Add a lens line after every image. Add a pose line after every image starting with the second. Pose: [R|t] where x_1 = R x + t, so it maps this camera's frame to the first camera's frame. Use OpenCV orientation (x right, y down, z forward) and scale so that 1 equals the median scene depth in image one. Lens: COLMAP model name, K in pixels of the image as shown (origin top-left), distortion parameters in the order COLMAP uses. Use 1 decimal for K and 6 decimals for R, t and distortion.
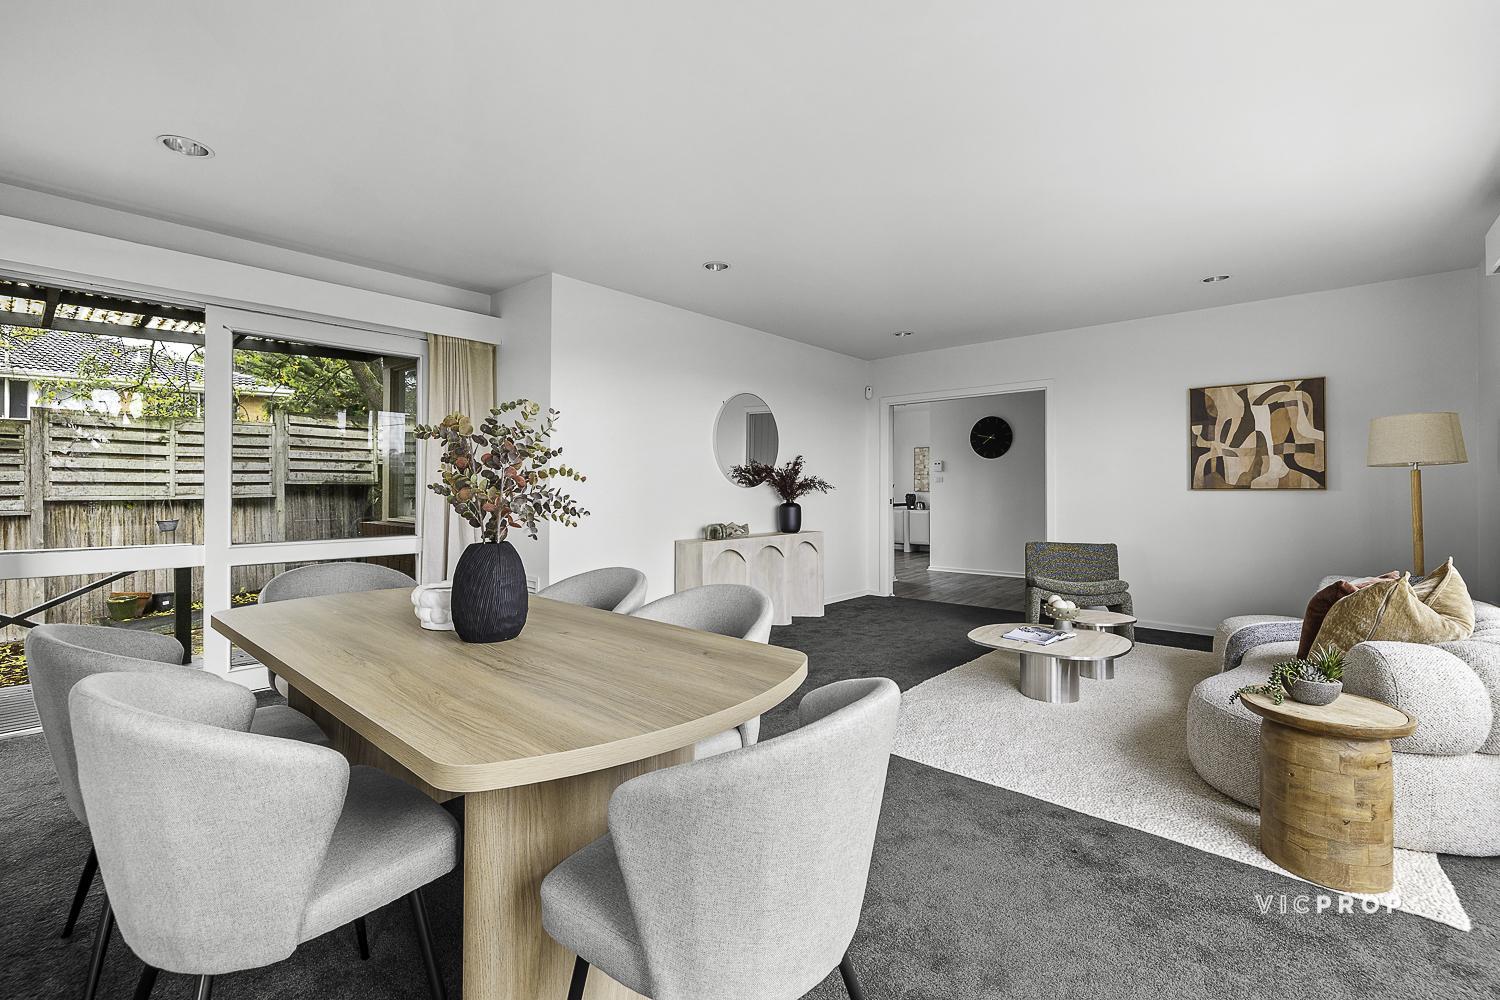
lens RADIAL K [[692.3, 0, 749.9], [0, 692.3, 490.5], [0, 0, 1]] dist [-0.000114, -0.000006]
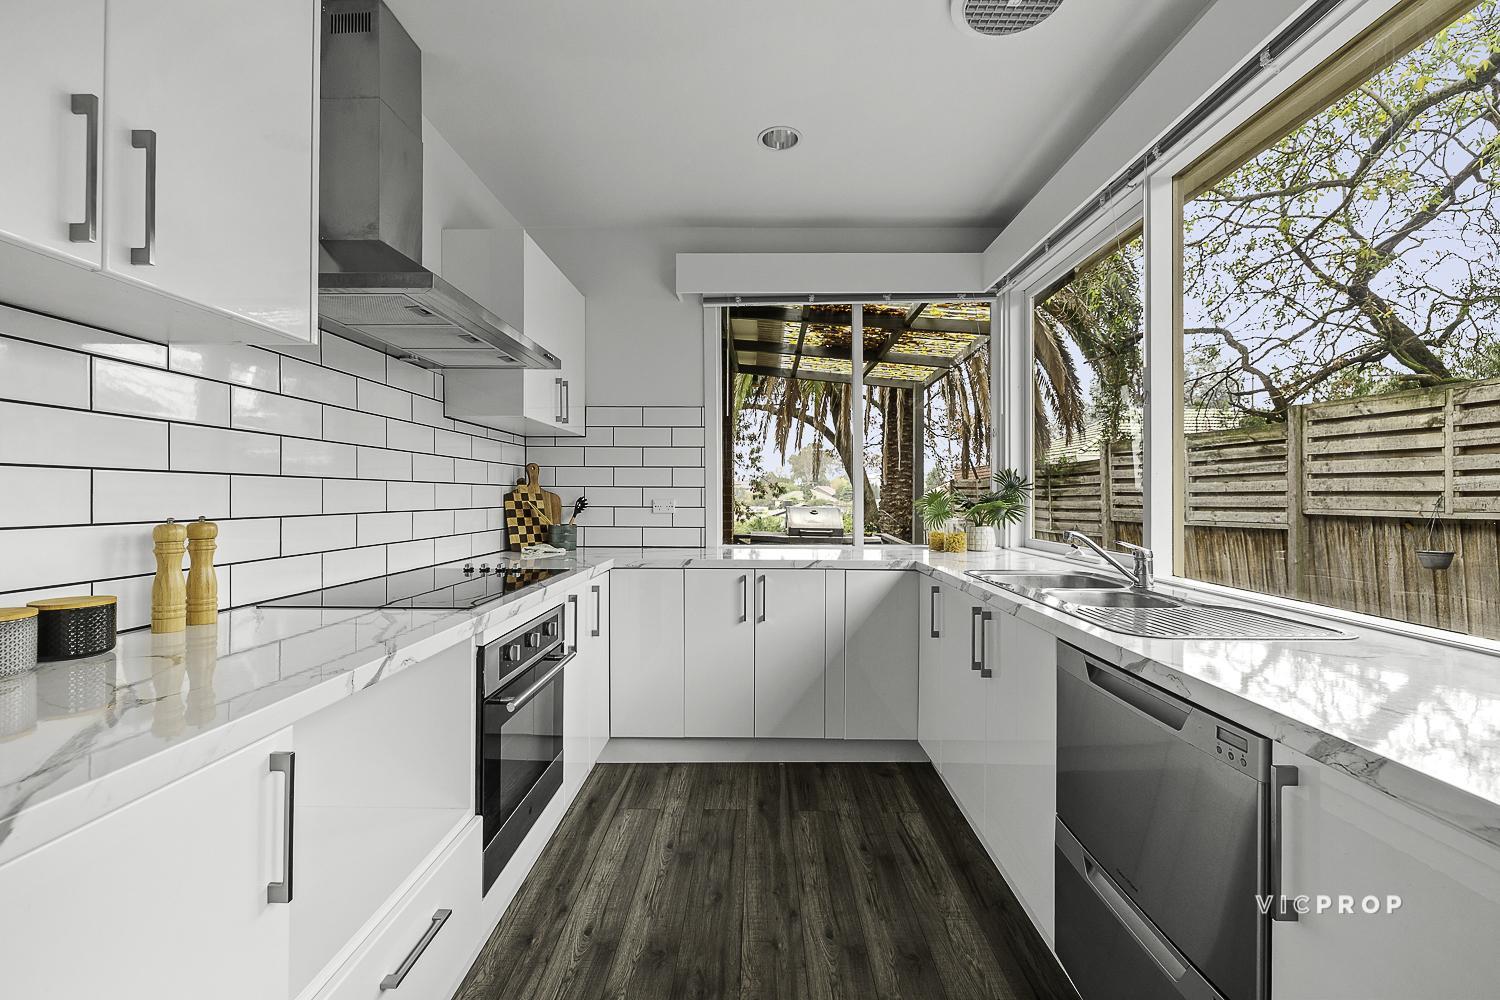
lens RADIAL K [[648.2, 0, 749.8], [0, 648.2, 494.0], [0, 0, 1]] dist [0.000991, 0.000126]
pose [[-0.739266, -0.006102, -0.673386, 0.007065], [-0.008426, 0.999964, 0.000189, -0.004013], [0.673361, 0.005814, -0.739291, 1.034568]]
